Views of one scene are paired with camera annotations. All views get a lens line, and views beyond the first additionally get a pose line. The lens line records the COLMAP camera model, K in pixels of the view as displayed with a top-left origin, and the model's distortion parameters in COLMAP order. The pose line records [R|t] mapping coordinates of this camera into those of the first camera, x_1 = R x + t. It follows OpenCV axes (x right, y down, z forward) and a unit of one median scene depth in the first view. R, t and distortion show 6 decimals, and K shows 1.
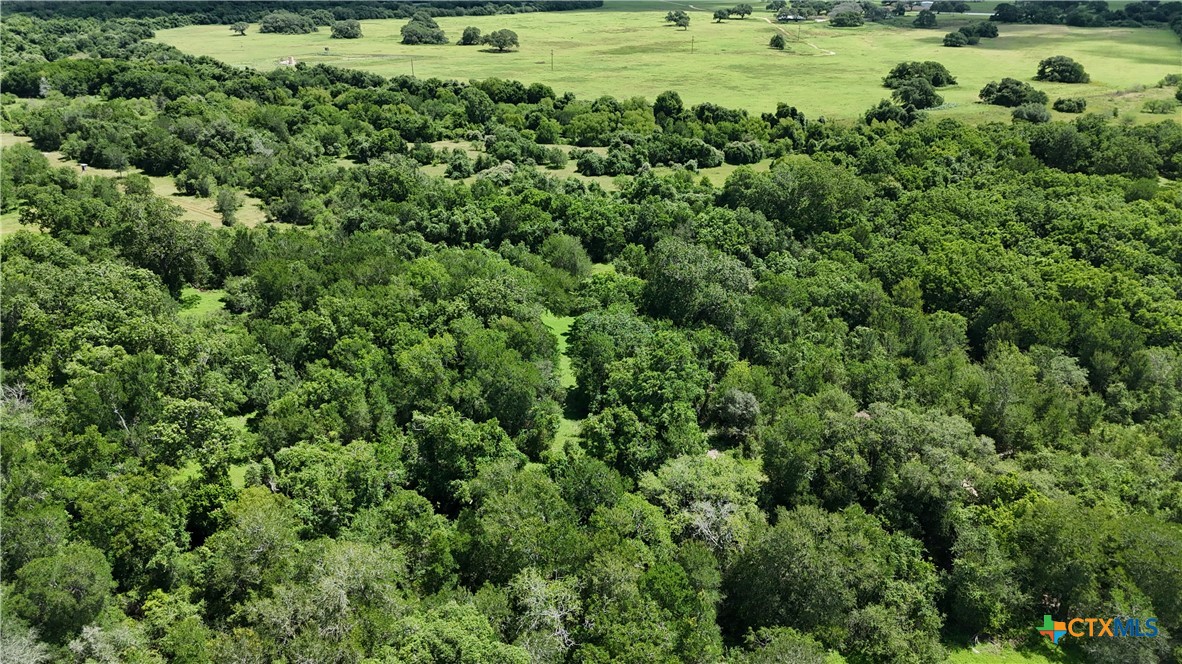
lens RADIAL K [[874.0, 0, 591.0], [0, 874.0, 332.0], [0, 0, 1]] dist [0.079665, -0.079955]
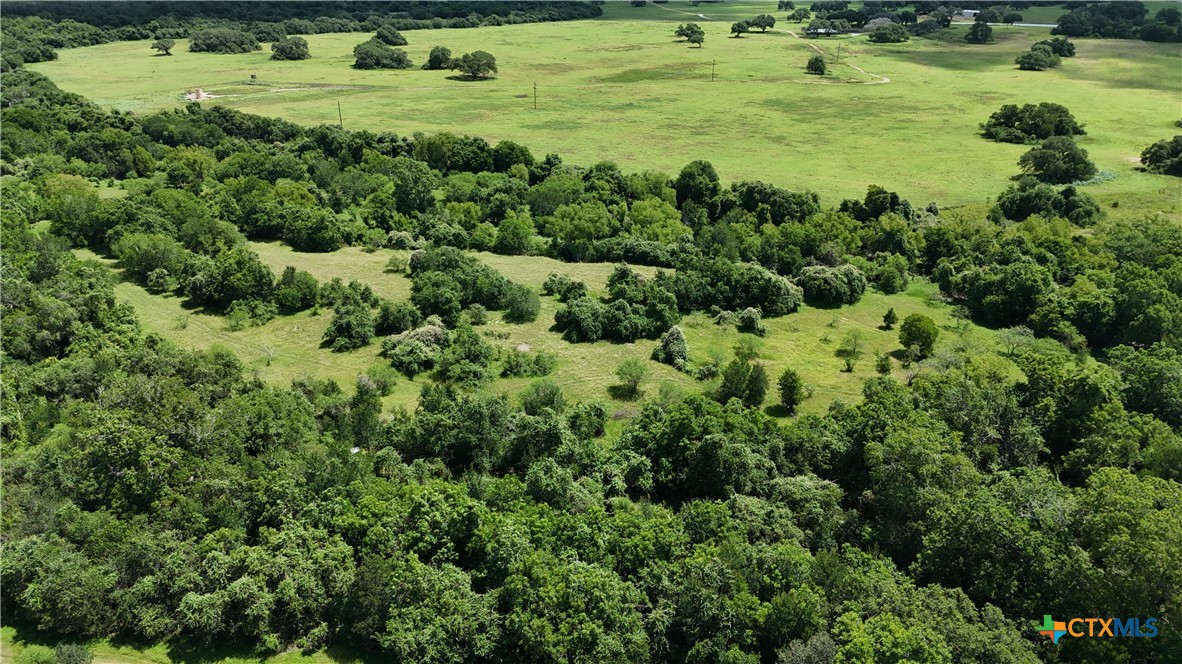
lens RADIAL K [[874.0, 0, 591.0], [0, 874.0, 332.0], [0, 0, 1]] dist [0.079665, -0.079955]
pose [[1.000000, -0.000729, -0.000041, 0.006425], [0.000729, 0.999996, -0.002759, -0.143940], [0.000043, 0.002759, 0.999996, 0.334739]]
